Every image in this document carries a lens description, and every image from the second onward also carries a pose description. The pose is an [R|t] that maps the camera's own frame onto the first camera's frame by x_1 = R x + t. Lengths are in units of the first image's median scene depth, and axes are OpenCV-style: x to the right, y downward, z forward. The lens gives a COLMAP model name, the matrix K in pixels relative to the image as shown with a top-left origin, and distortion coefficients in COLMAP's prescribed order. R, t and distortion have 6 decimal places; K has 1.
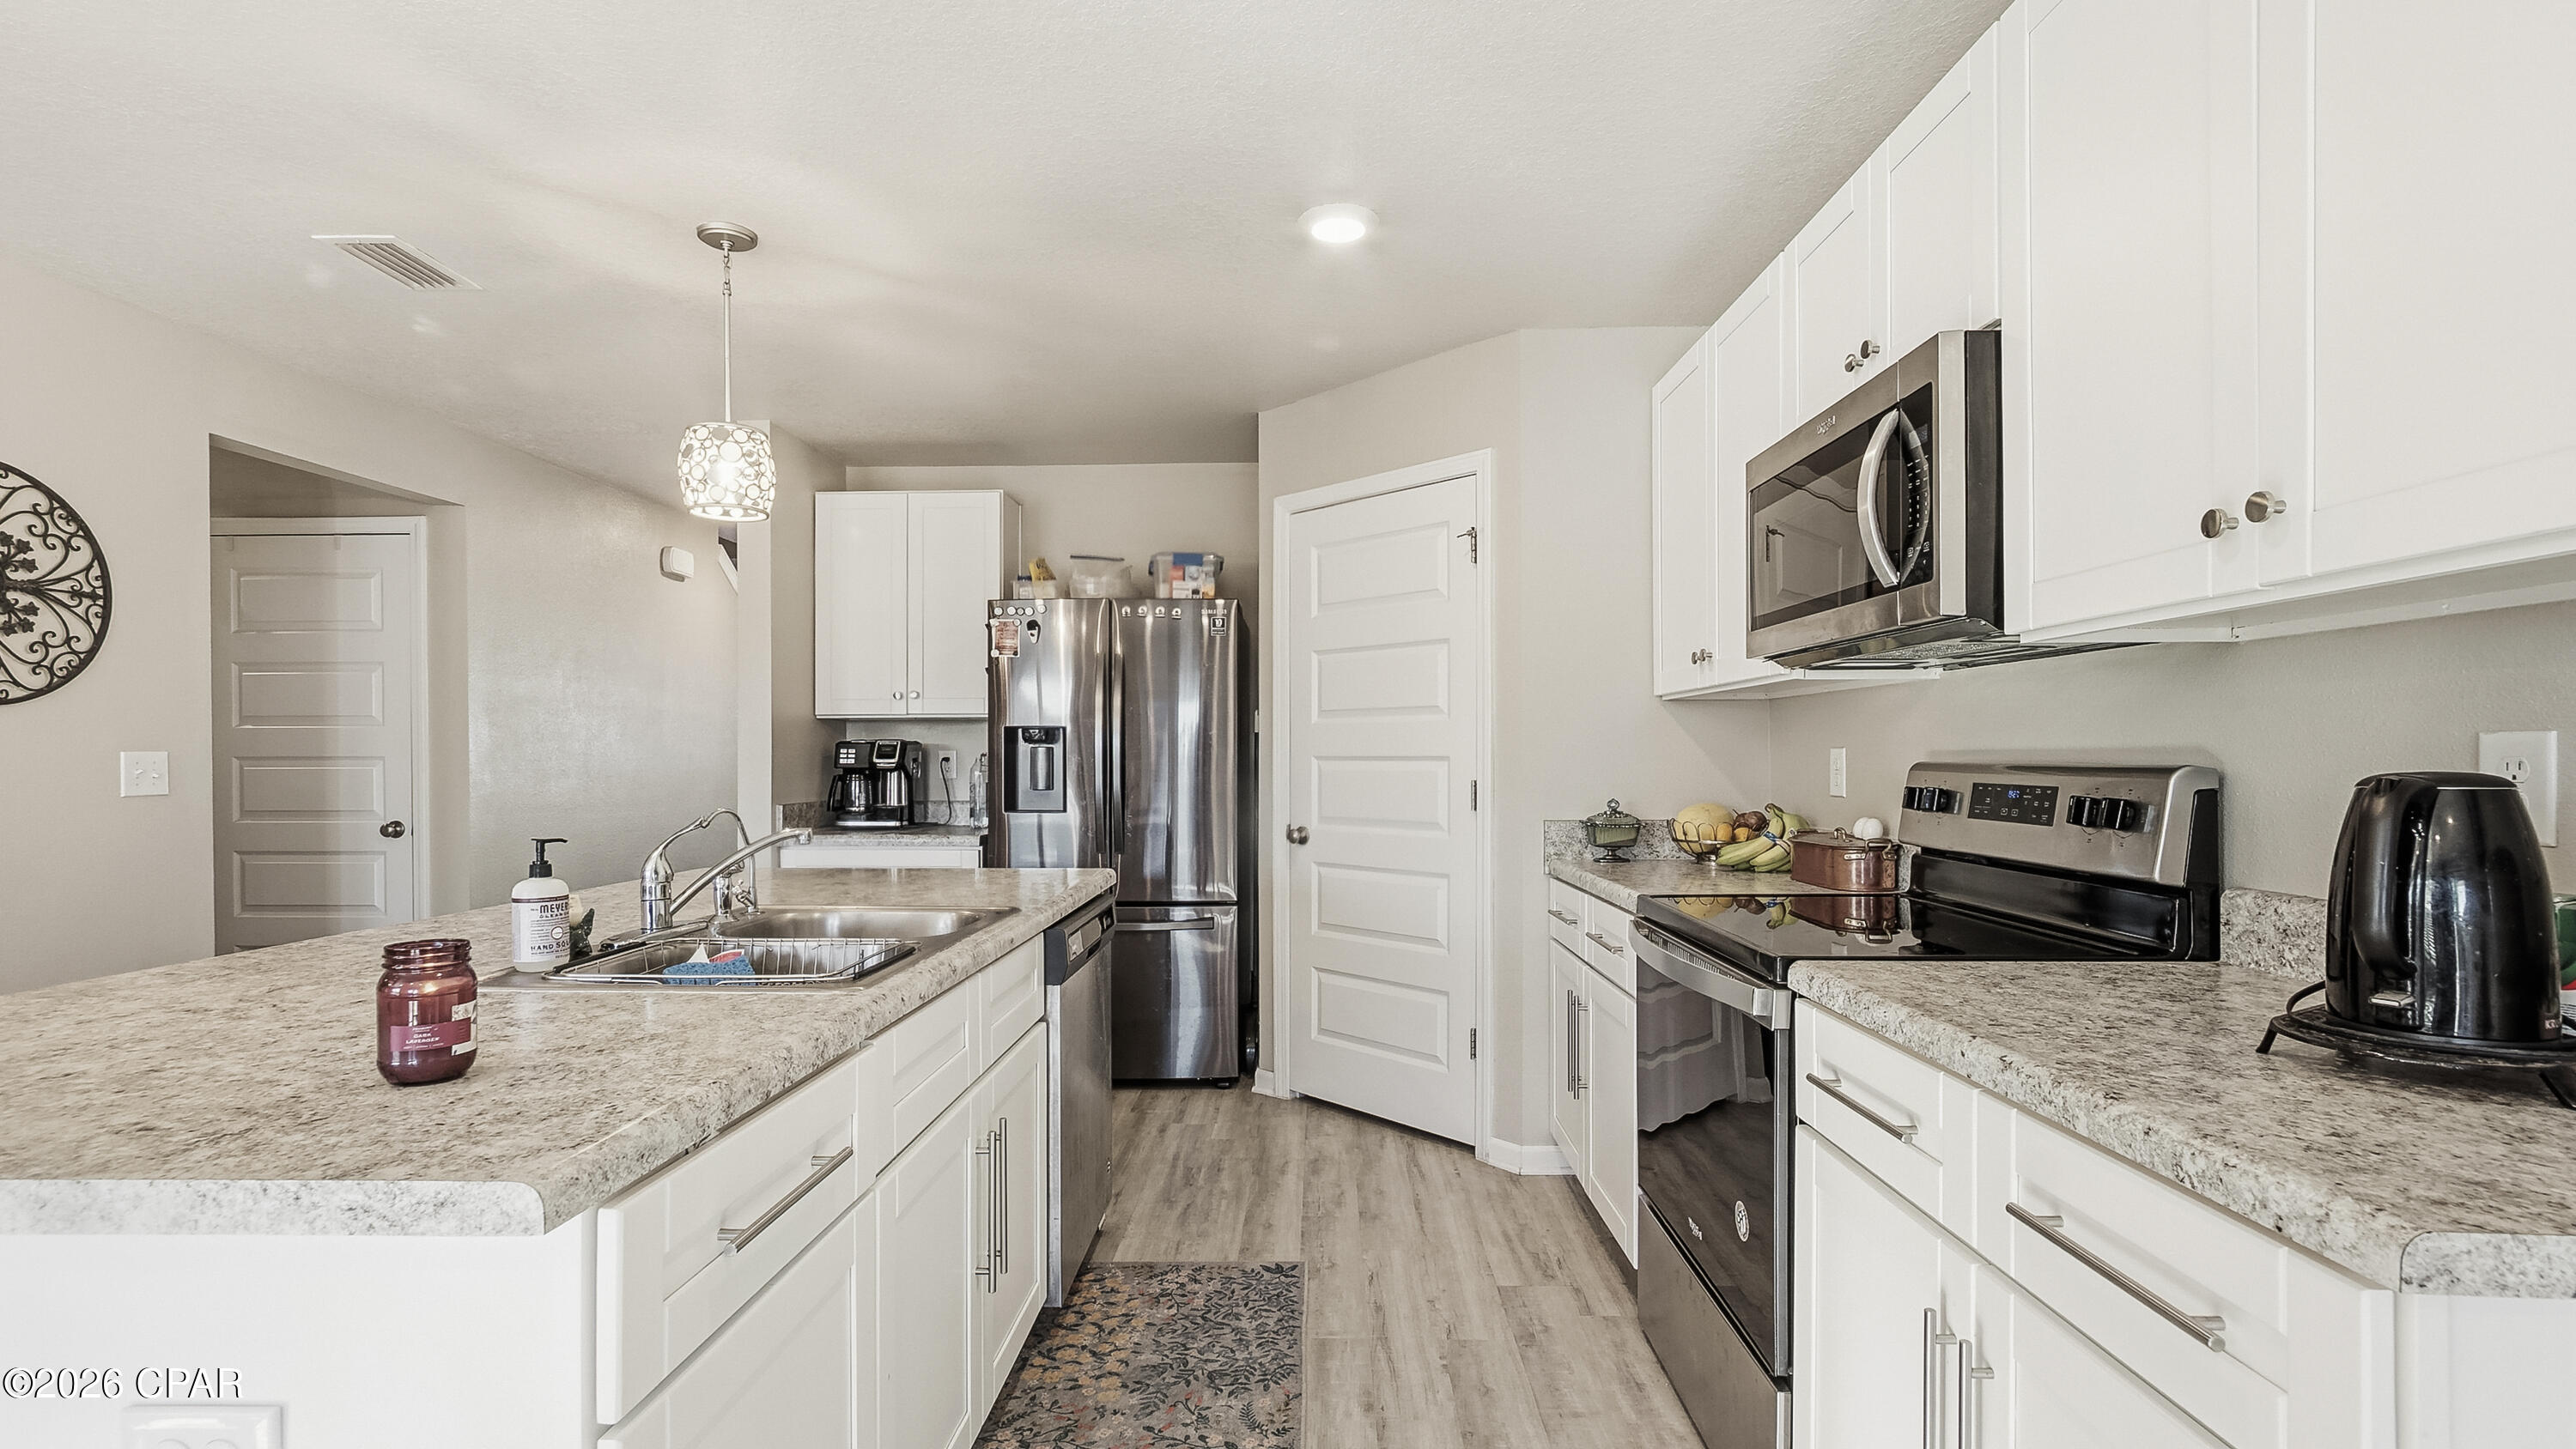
lens RADIAL K [[1157.2, 0, 1282.5], [0, 1157.2, 749.5], [0, 0, 1]] dist [-0.011518, 0.006108]
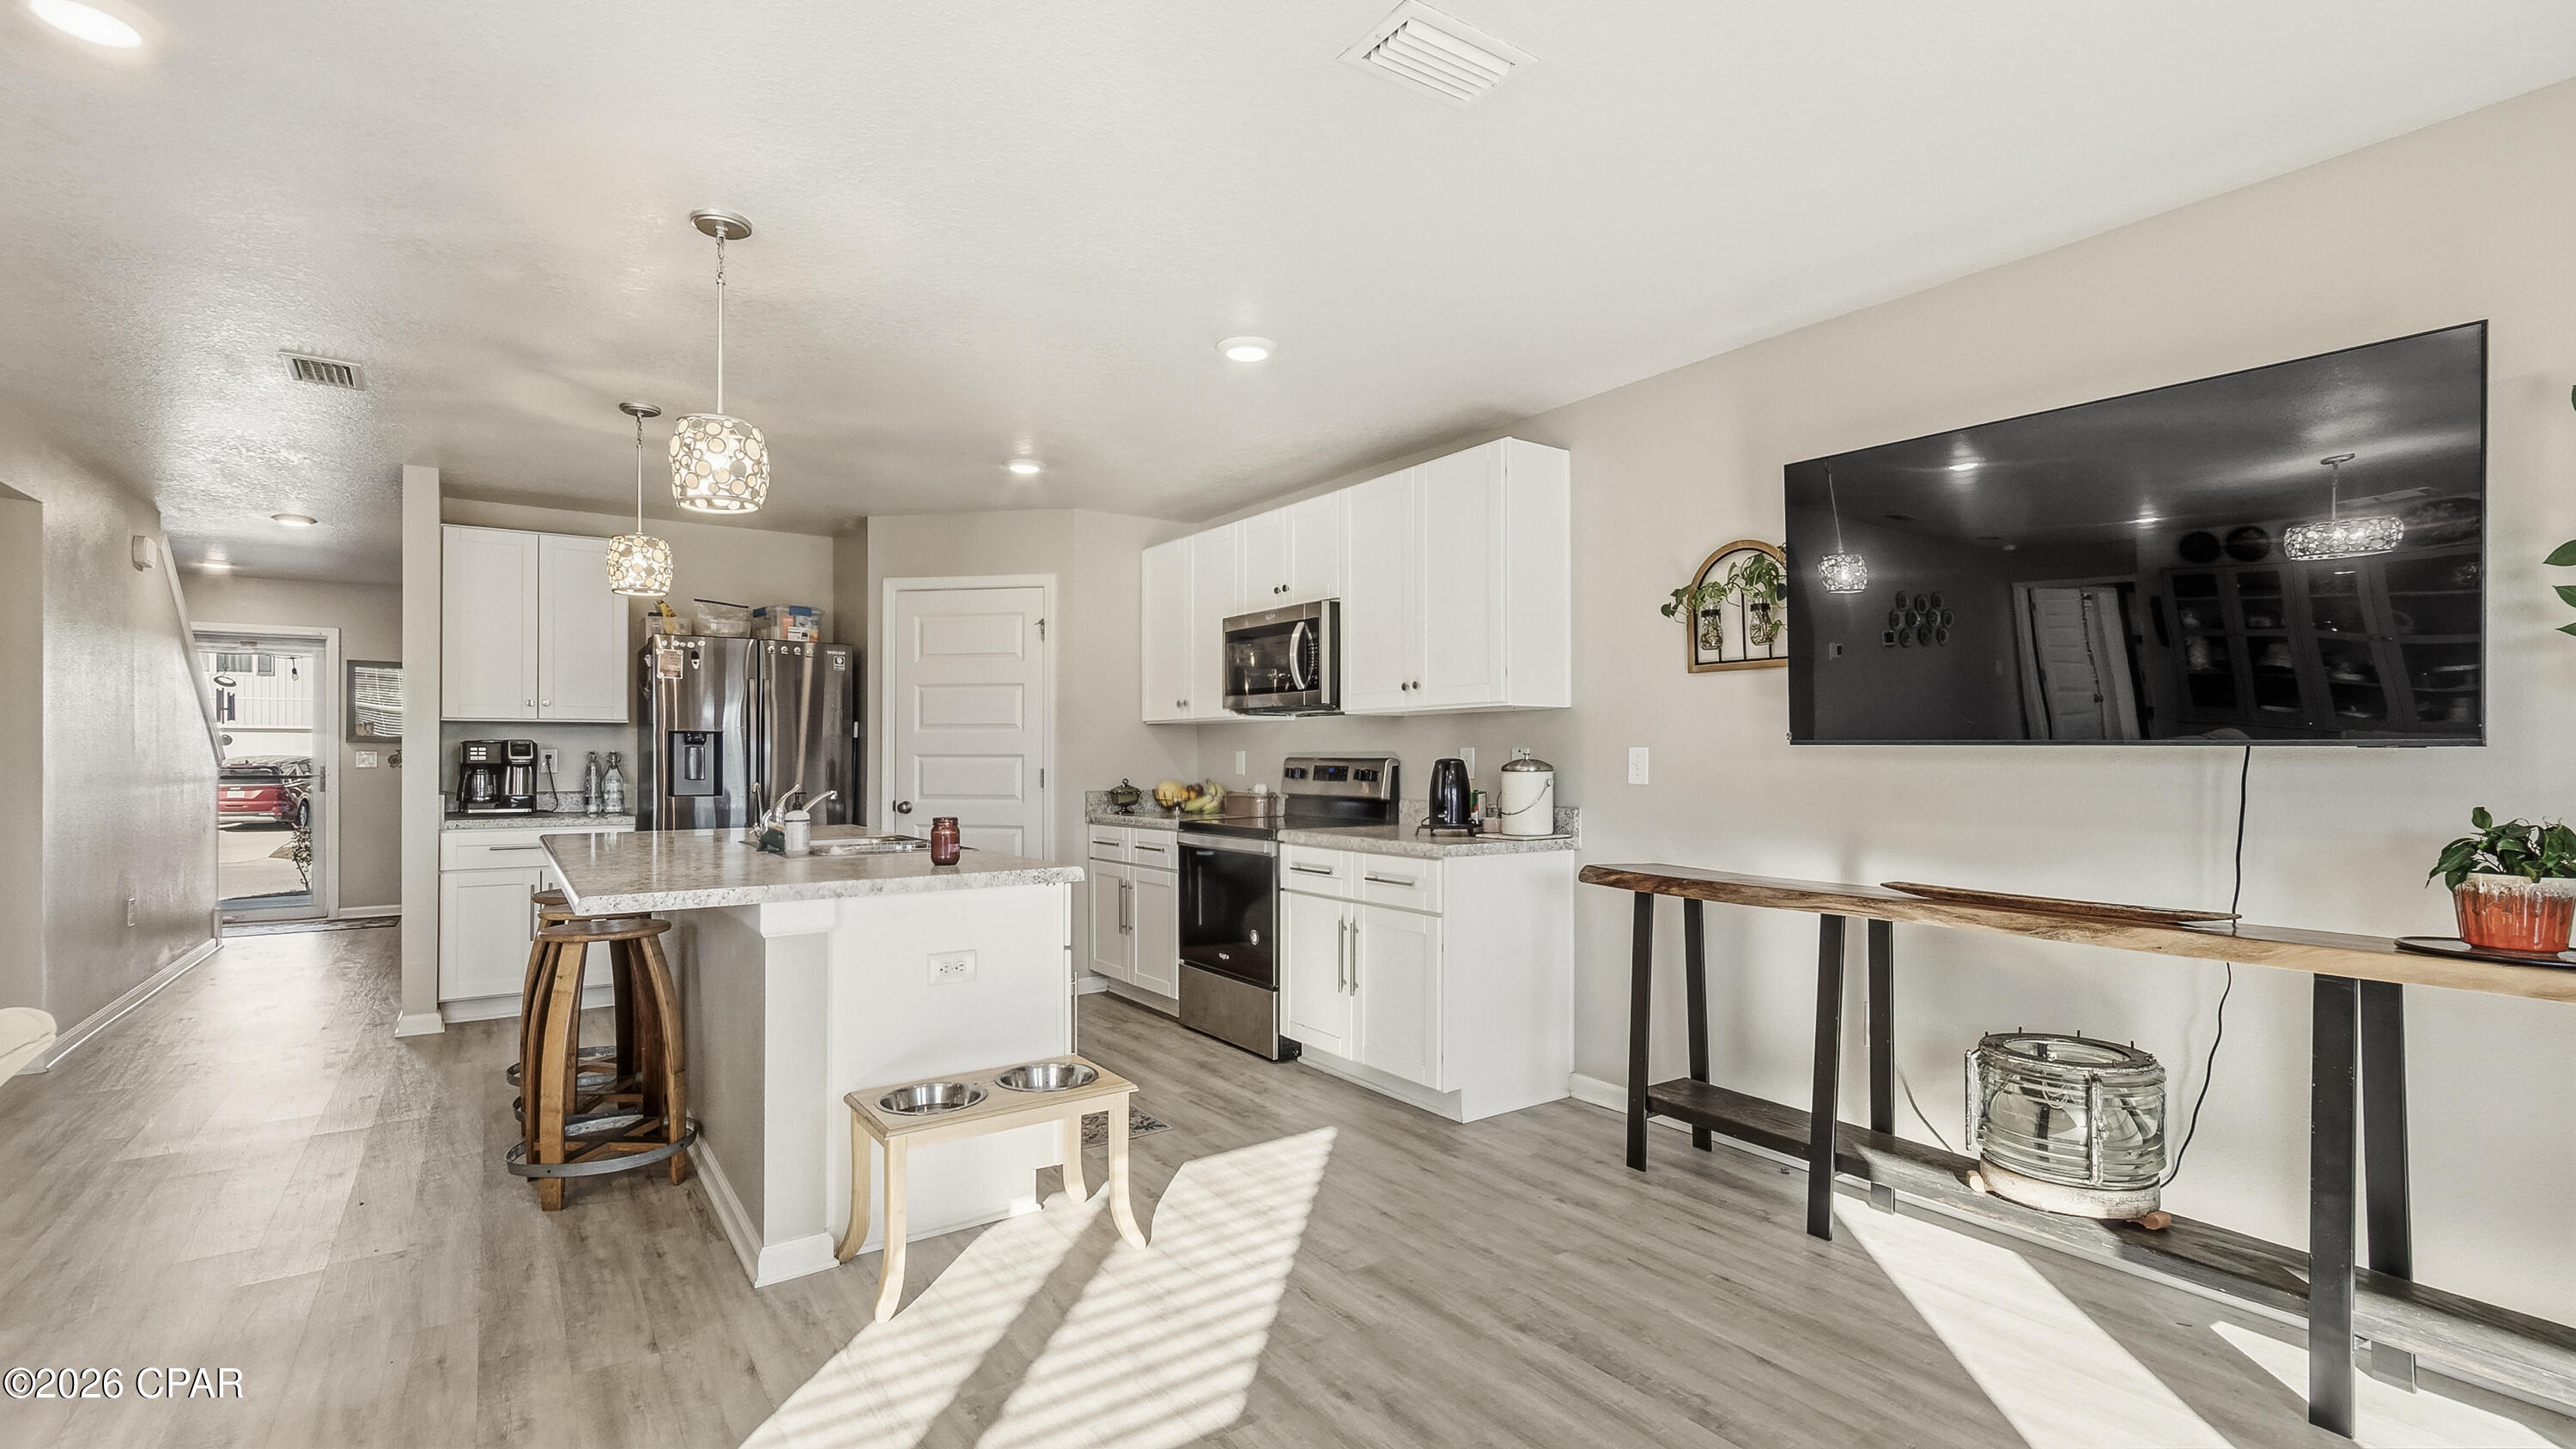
lens RADIAL K [[1157.2, 0, 1287.3], [0, 1157.2, 744.3], [0, 0, 1]] dist [-0.011518, 0.006108]
pose [[0.803733, 0.007711, 0.594940, -0.781049], [-0.004961, 0.999968, -0.006258, -0.000449], [-0.594969, 0.002078, 0.803746, -0.802115]]
